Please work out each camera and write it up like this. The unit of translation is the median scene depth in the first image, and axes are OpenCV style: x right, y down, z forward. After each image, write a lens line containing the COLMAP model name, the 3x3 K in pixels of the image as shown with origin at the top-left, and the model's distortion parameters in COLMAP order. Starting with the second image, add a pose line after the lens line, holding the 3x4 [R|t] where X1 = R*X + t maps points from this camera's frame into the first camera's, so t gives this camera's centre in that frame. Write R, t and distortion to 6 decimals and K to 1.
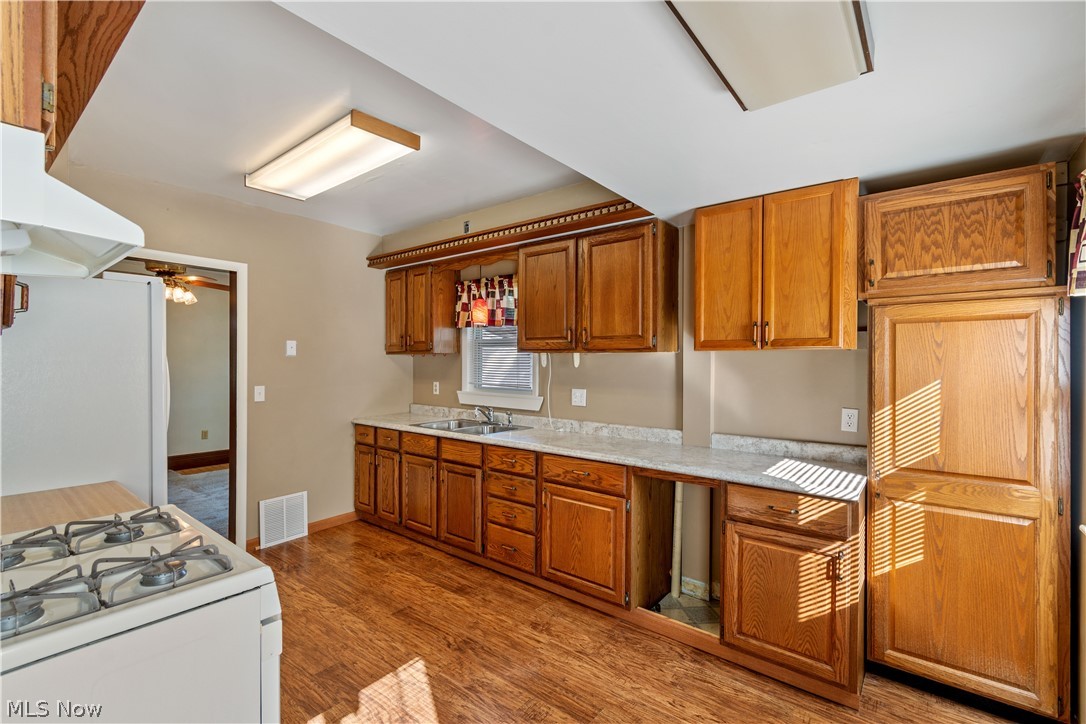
lens RADIAL K [[479.0, 0, 543.3], [0, 479.0, 362.2], [0, 0, 1]] dist [0.003420, -0.002139]
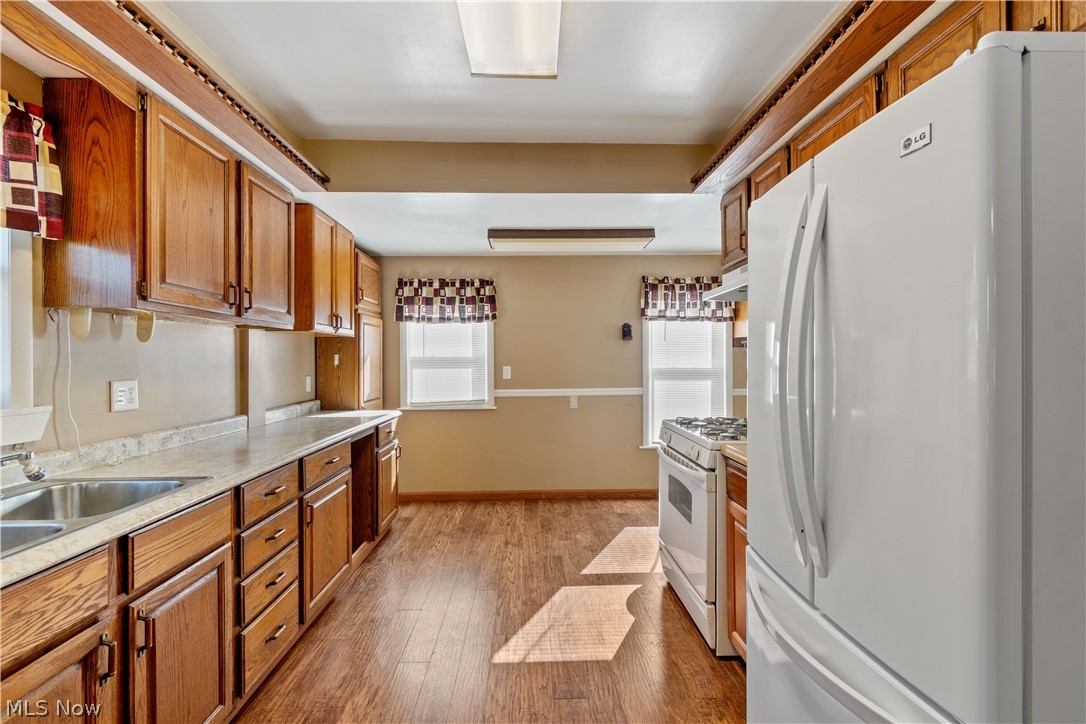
lens RADIAL K [[479.0, 0, 537.0], [0, 479.0, 361.2], [0, 0, 1]] dist [0.003420, -0.002139]
pose [[-0.647468, -0.003142, 0.762086, -0.818944], [0.000152, 0.999991, 0.004252, 0.039382], [-0.762093, 0.002869, -0.647462, 1.243990]]
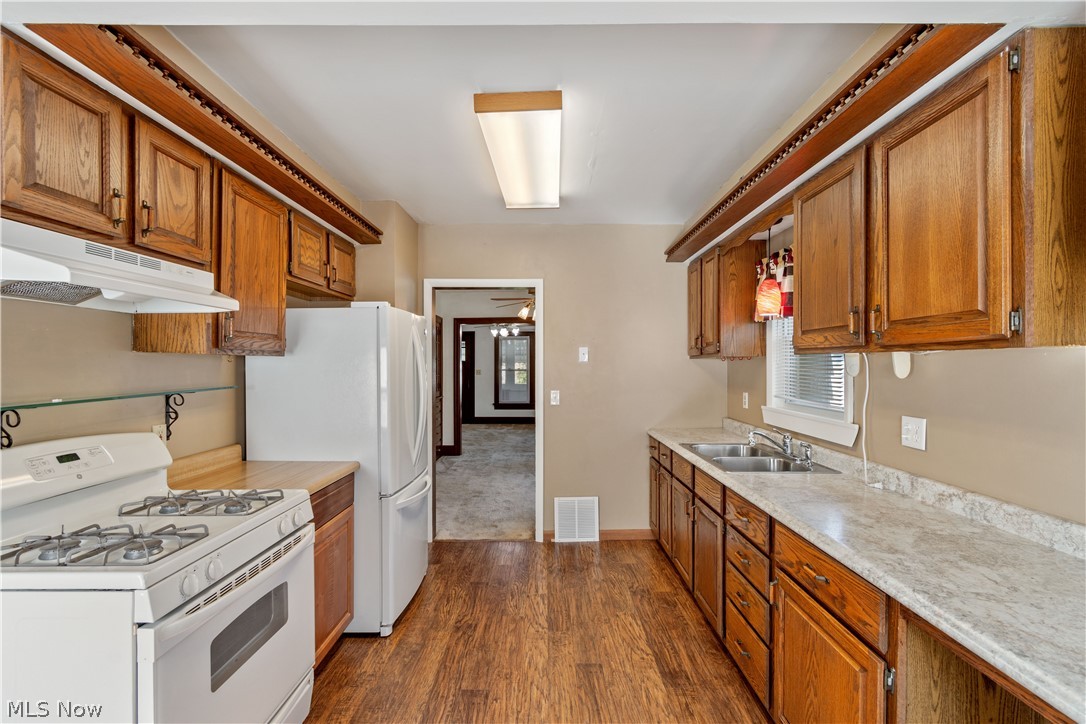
lens RADIAL K [[479.0, 0, 540.2], [0, 479.0, 366.9], [0, 0, 1]] dist [0.003420, -0.002139]
pose [[0.619450, -0.002705, -0.785031, 0.302353], [0.006557, 0.999977, 0.001728, -0.007303], [0.785009, -0.006218, 0.619454, 0.401605]]
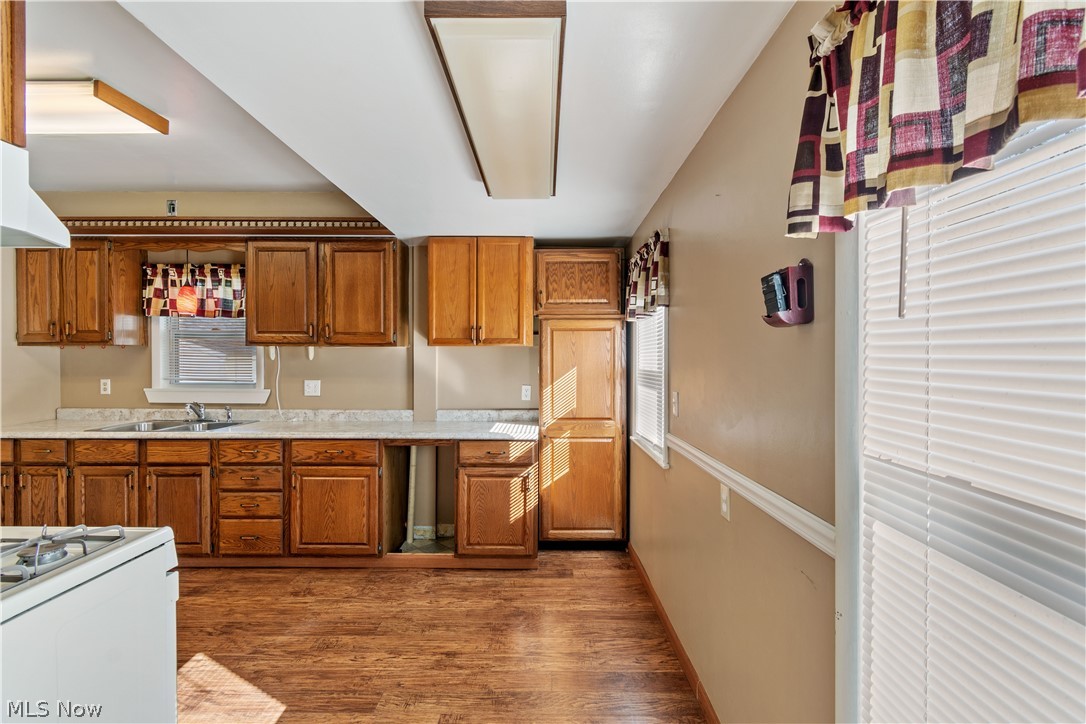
lens RADIAL K [[479.0, 0, 538.7], [0, 479.0, 358.0], [0, 0, 1]] dist [0.003420, -0.002139]
pose [[0.788175, -0.003563, 0.615441, -0.231830], [0.002100, 0.999993, 0.003101, 0.004968], [-0.615448, -0.001151, 0.788177, -0.193035]]
